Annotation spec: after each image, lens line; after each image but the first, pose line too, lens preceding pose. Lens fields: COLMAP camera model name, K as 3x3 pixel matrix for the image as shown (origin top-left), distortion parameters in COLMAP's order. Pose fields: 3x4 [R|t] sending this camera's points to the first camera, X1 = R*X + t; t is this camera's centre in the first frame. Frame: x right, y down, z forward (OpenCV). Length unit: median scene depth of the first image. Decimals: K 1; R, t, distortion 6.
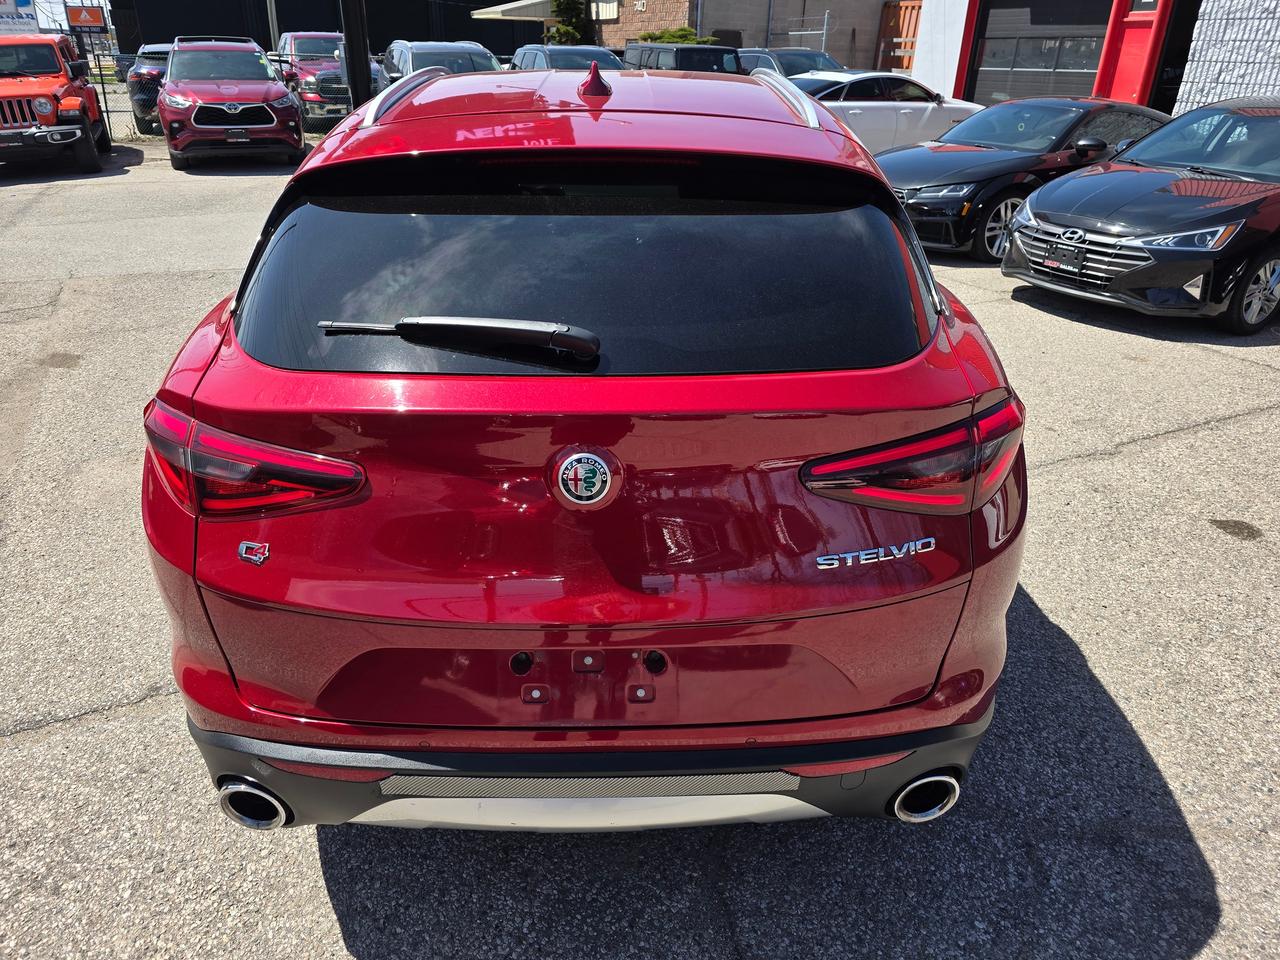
lens RADIAL K [[856.9, 0, 644.3], [0, 856.9, 476.1], [0, 0, 1]] dist [0.063003, -0.059441]
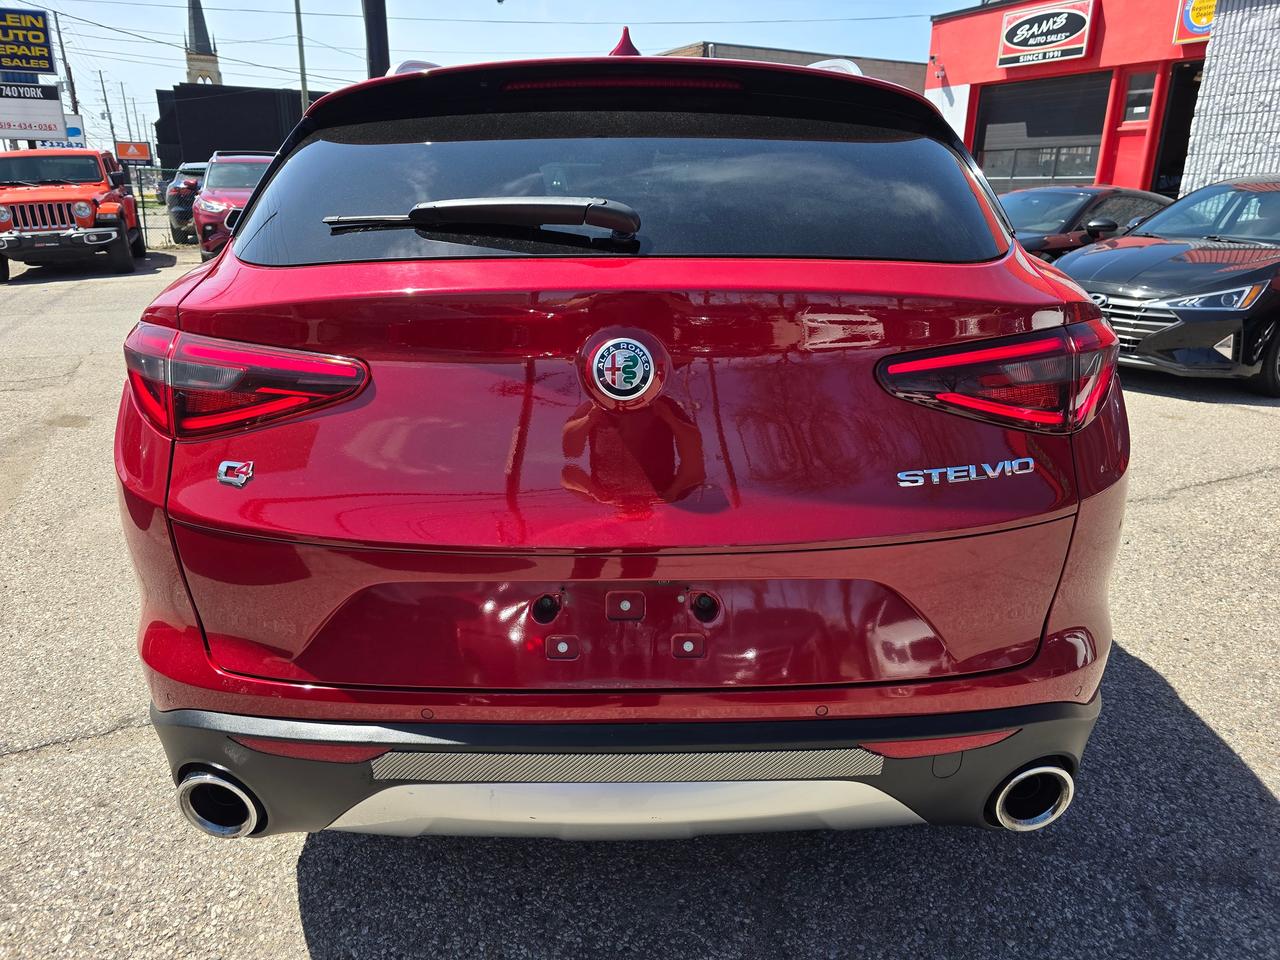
lens RADIAL K [[853.3, 0, 647.6], [0, 853.3, 474.1], [0, 0, 1]] dist [0.054852, -0.051628]
pose [[0.999931, -0.005757, -0.010288, -0.023428], [0.004205, 0.989437, -0.144903, 0.142684], [0.011013, 0.144850, 0.989392, 0.108813]]
